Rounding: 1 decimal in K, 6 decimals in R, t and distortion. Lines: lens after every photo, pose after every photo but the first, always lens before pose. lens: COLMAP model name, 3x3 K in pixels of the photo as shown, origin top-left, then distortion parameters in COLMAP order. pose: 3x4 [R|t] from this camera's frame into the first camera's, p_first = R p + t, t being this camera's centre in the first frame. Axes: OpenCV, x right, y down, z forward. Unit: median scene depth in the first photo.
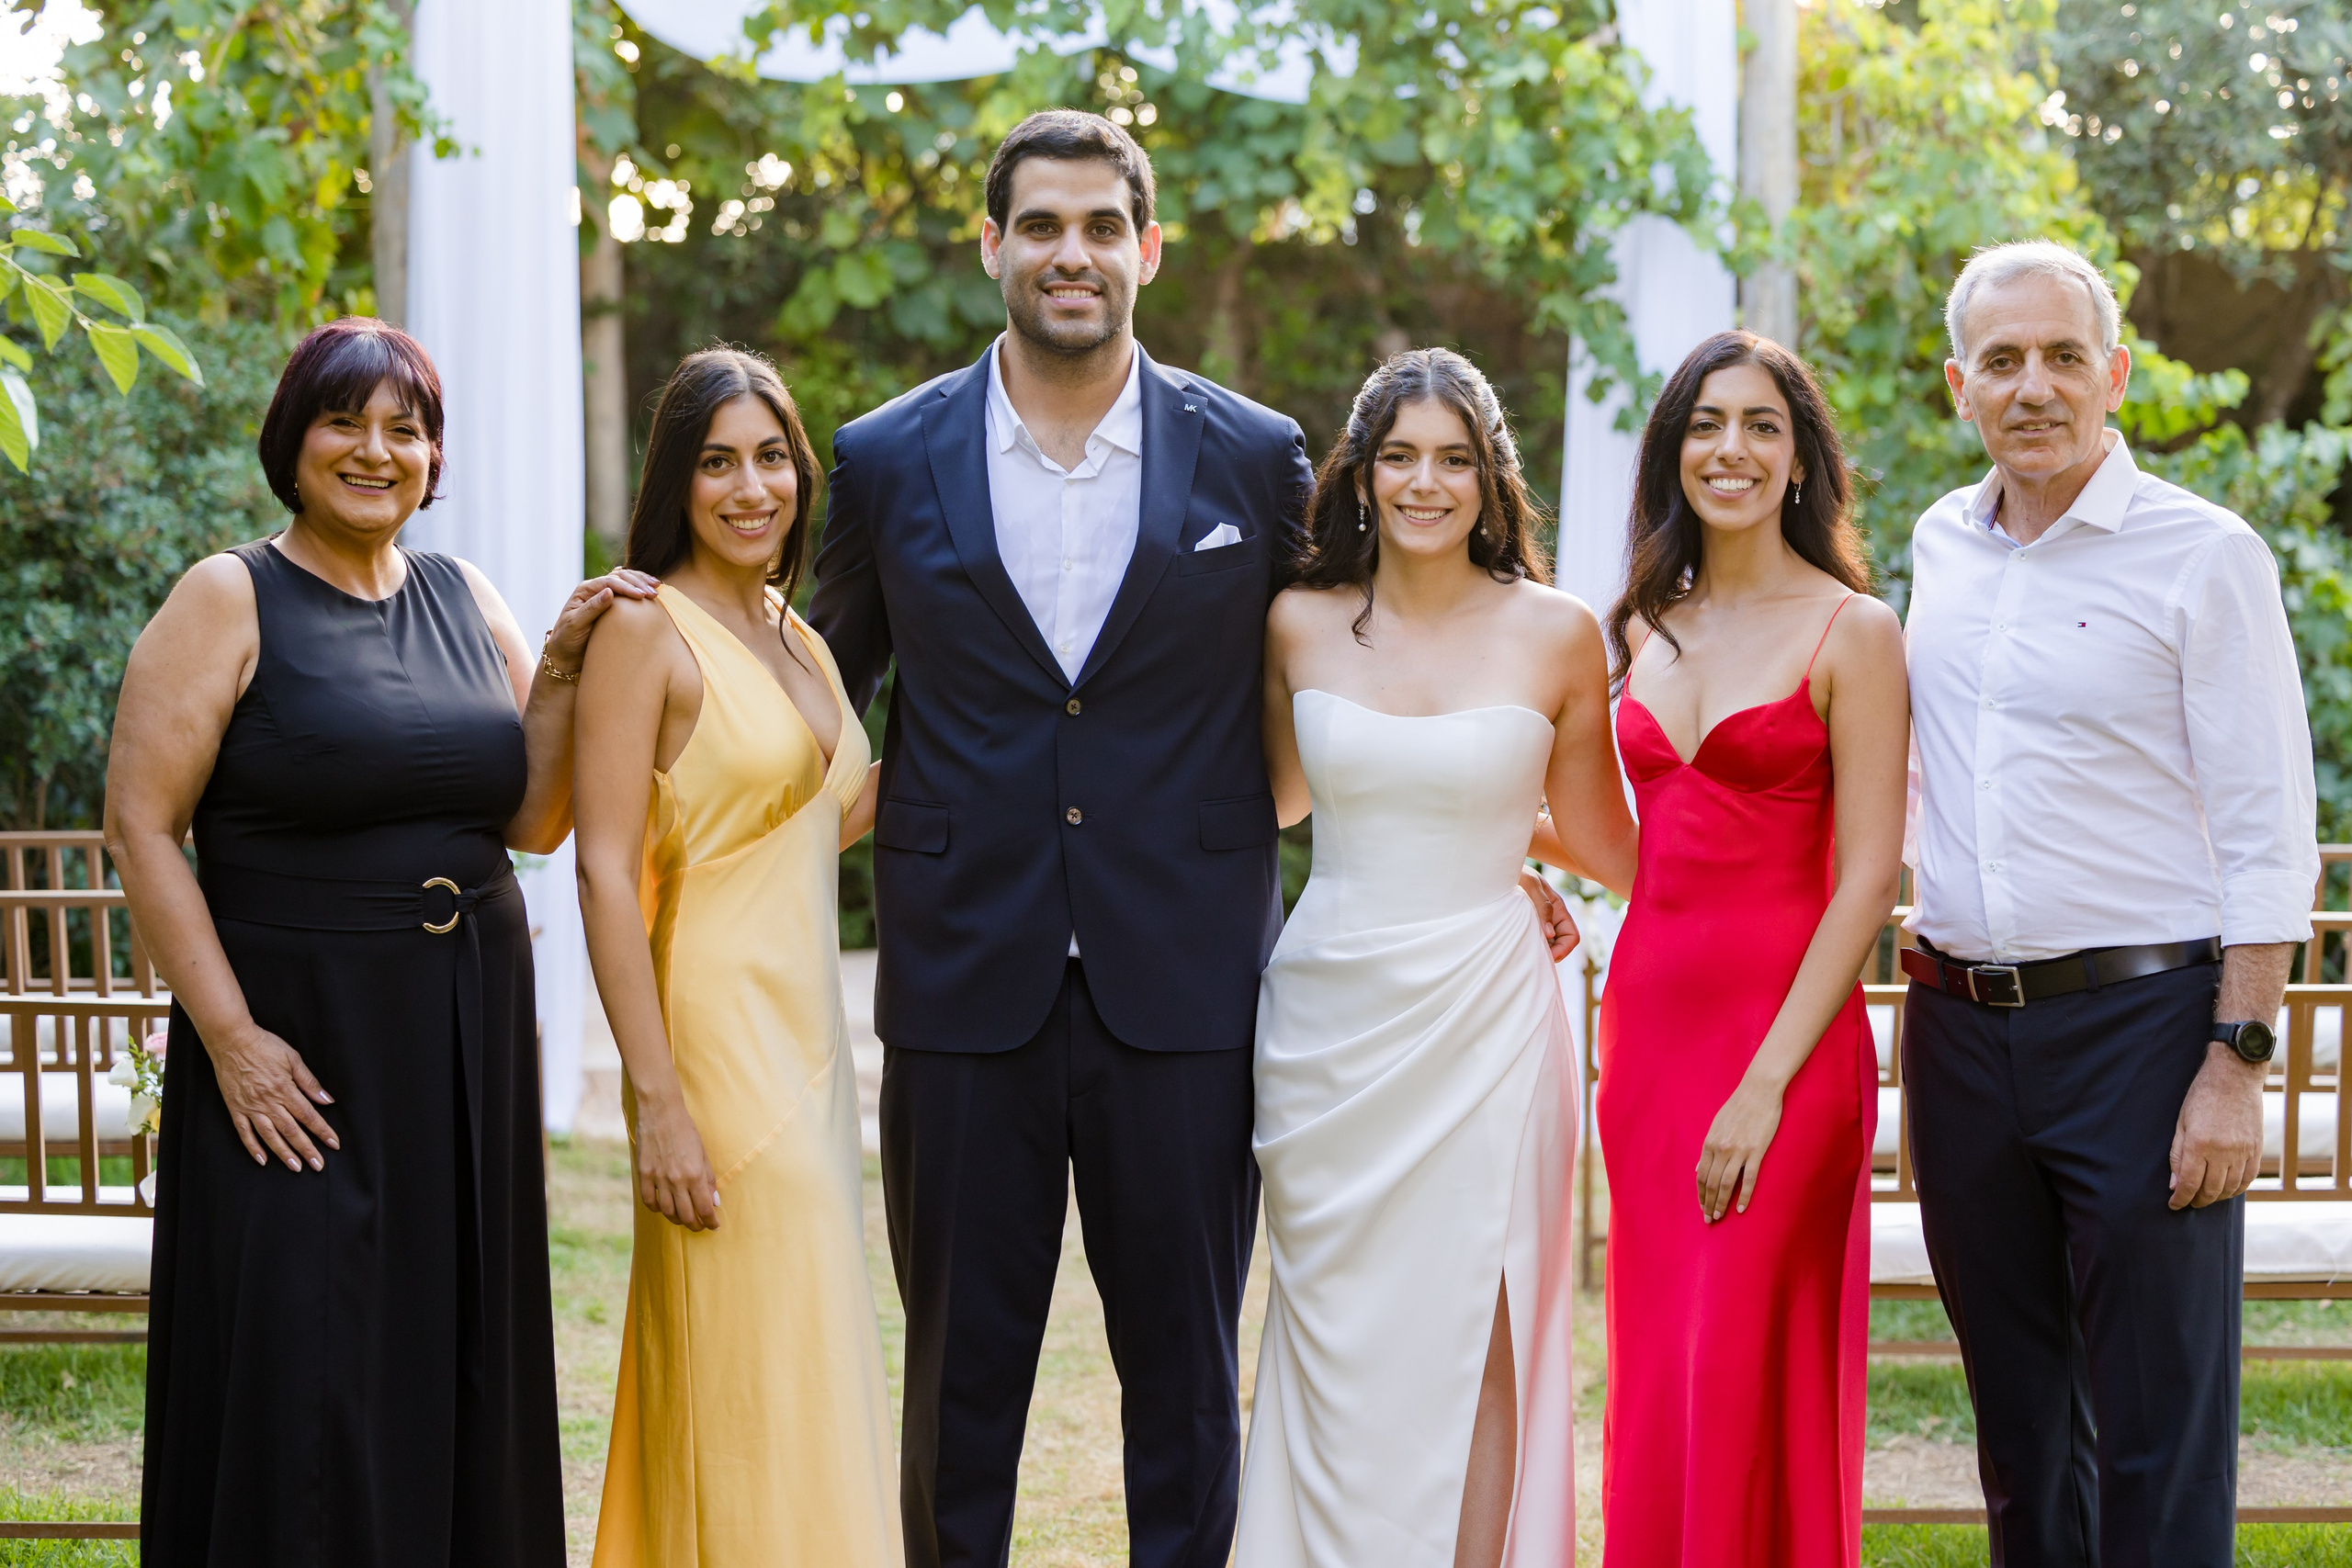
lens RADIAL K [[5798.2, 0, 1176.0], [0, 5798.2, 784.0], [0, 0, 1]] dist [0.006001, 0.212172]
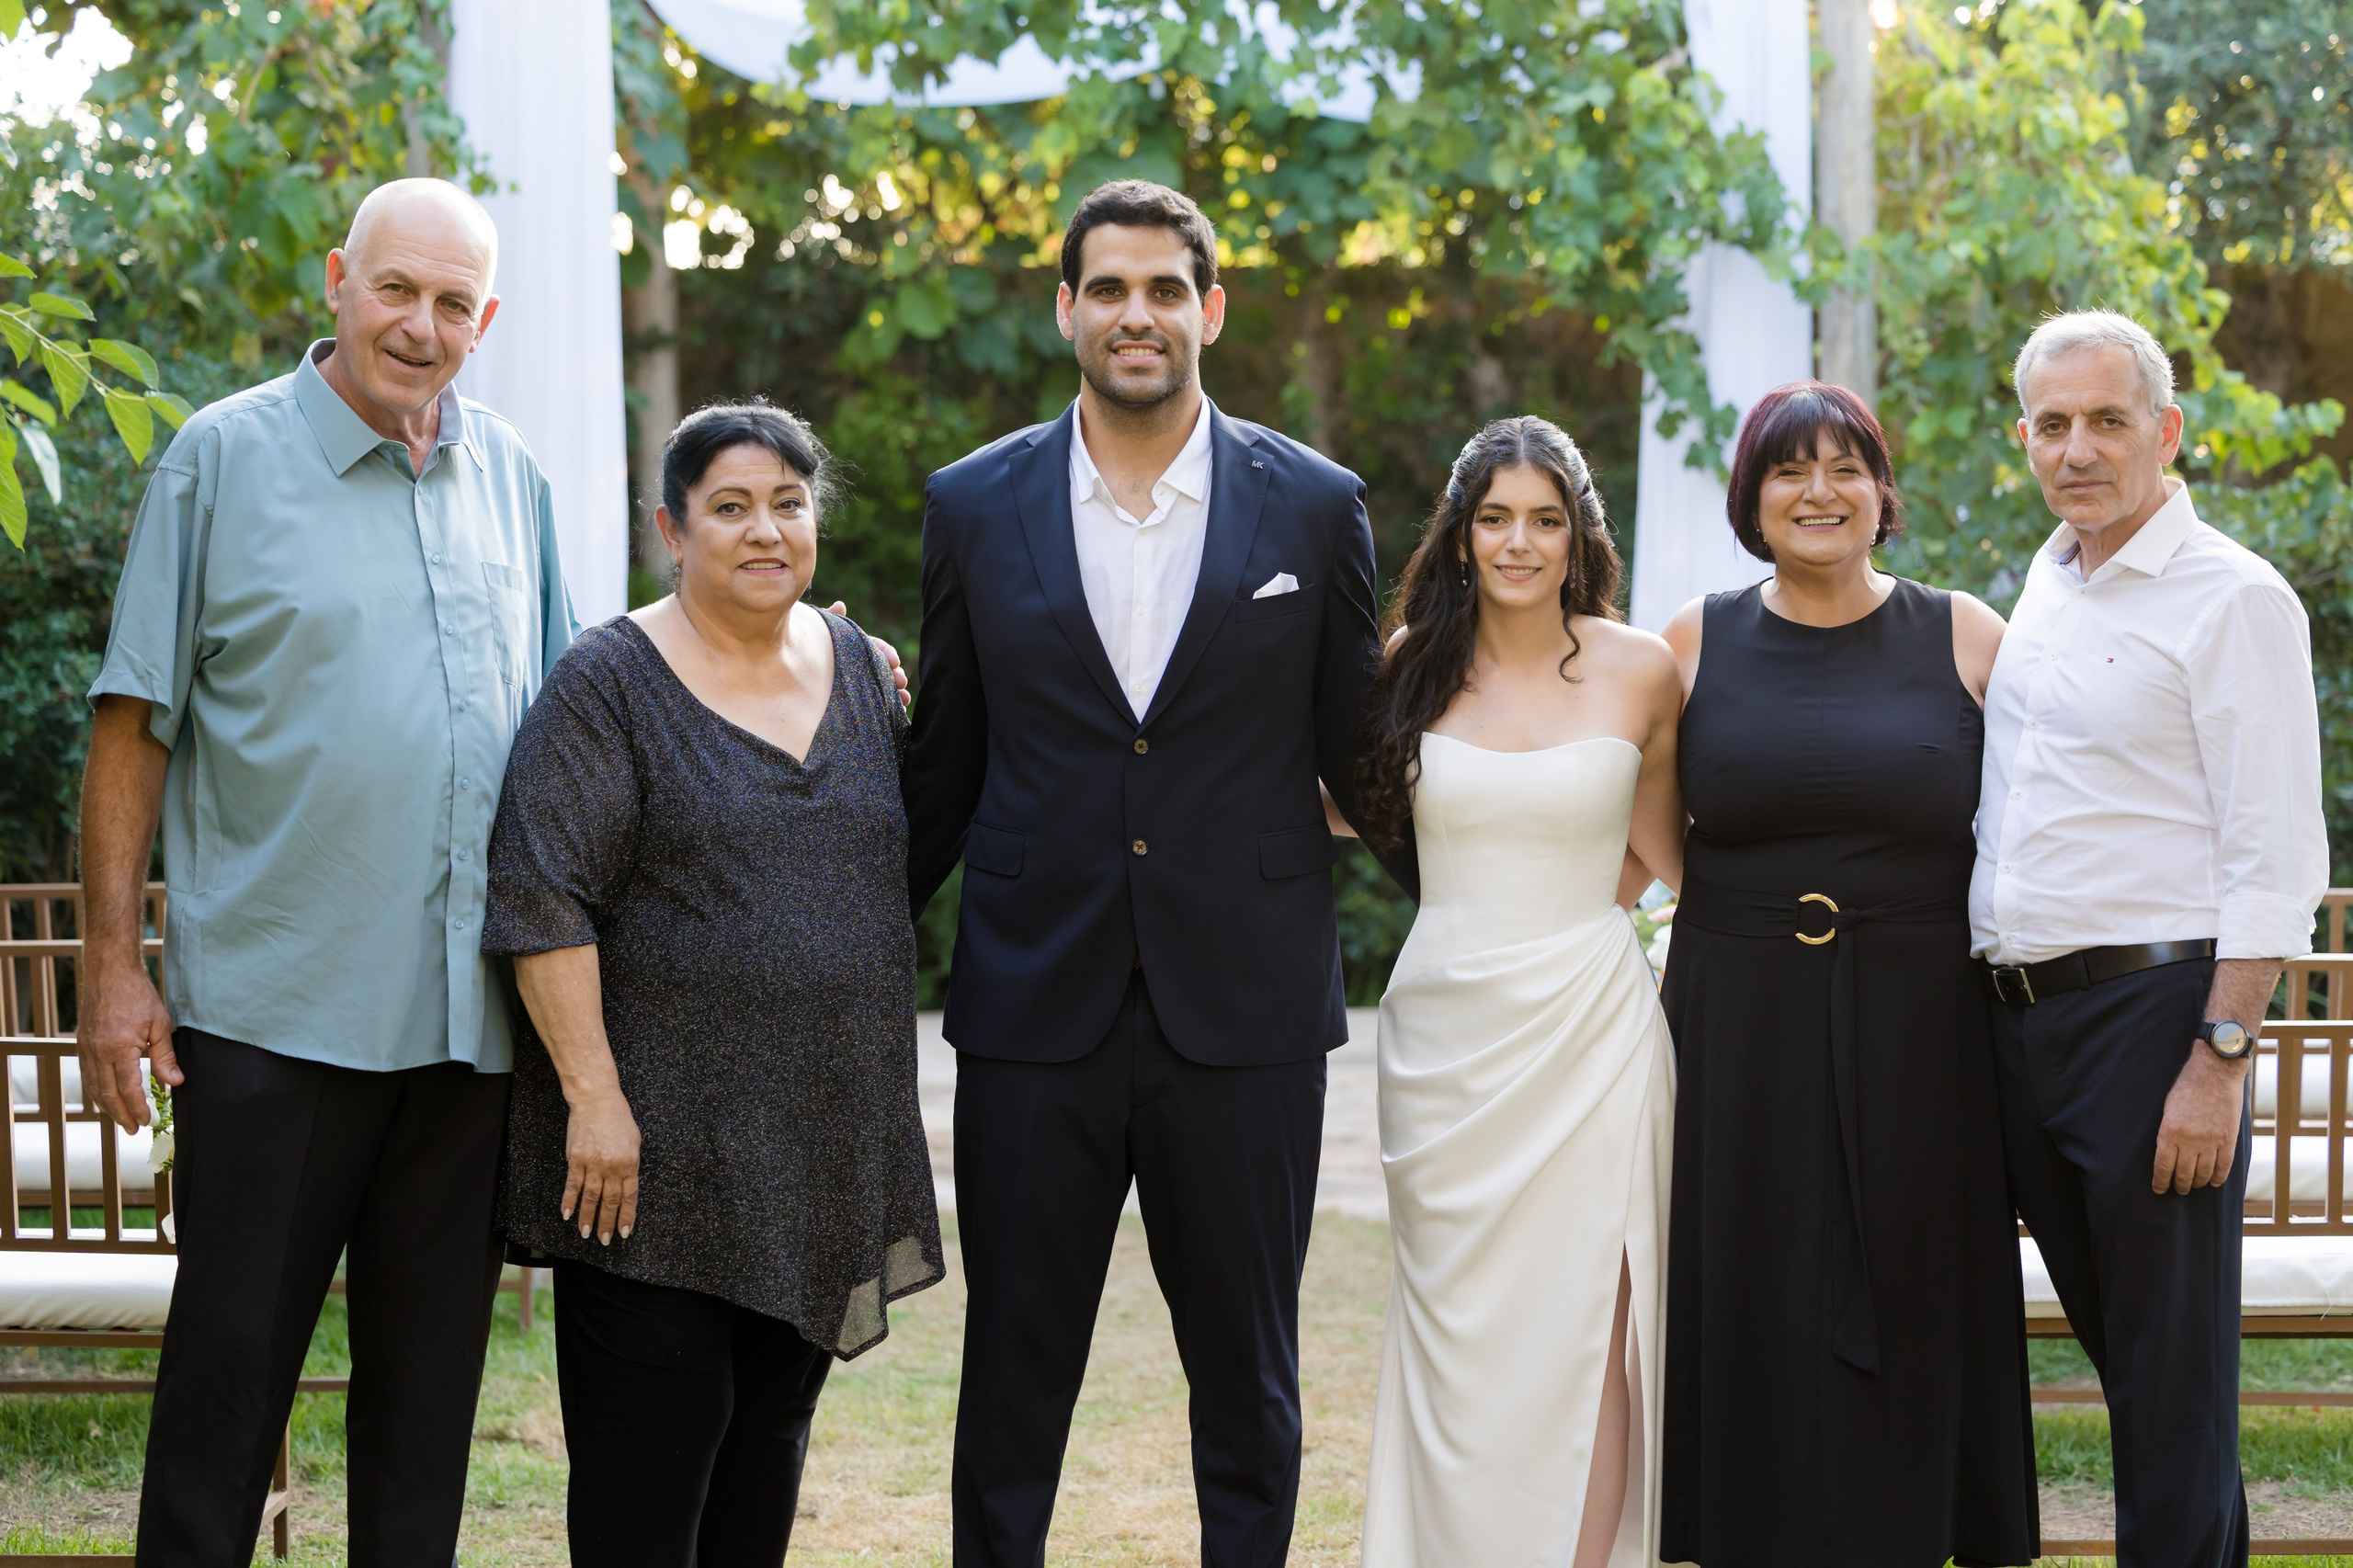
lens RADIAL K [[6648.3, 0, 1176.5], [0, 6648.3, 784.0], [0, 0, 1]] dist [0.016447, 1.767528]
pose [[0.999526, -0.004038, -0.030531, 0.024497], [0.003725, 0.999940, -0.010313, 0.003270], [0.030571, 0.010194, 0.999481, -0.113797]]
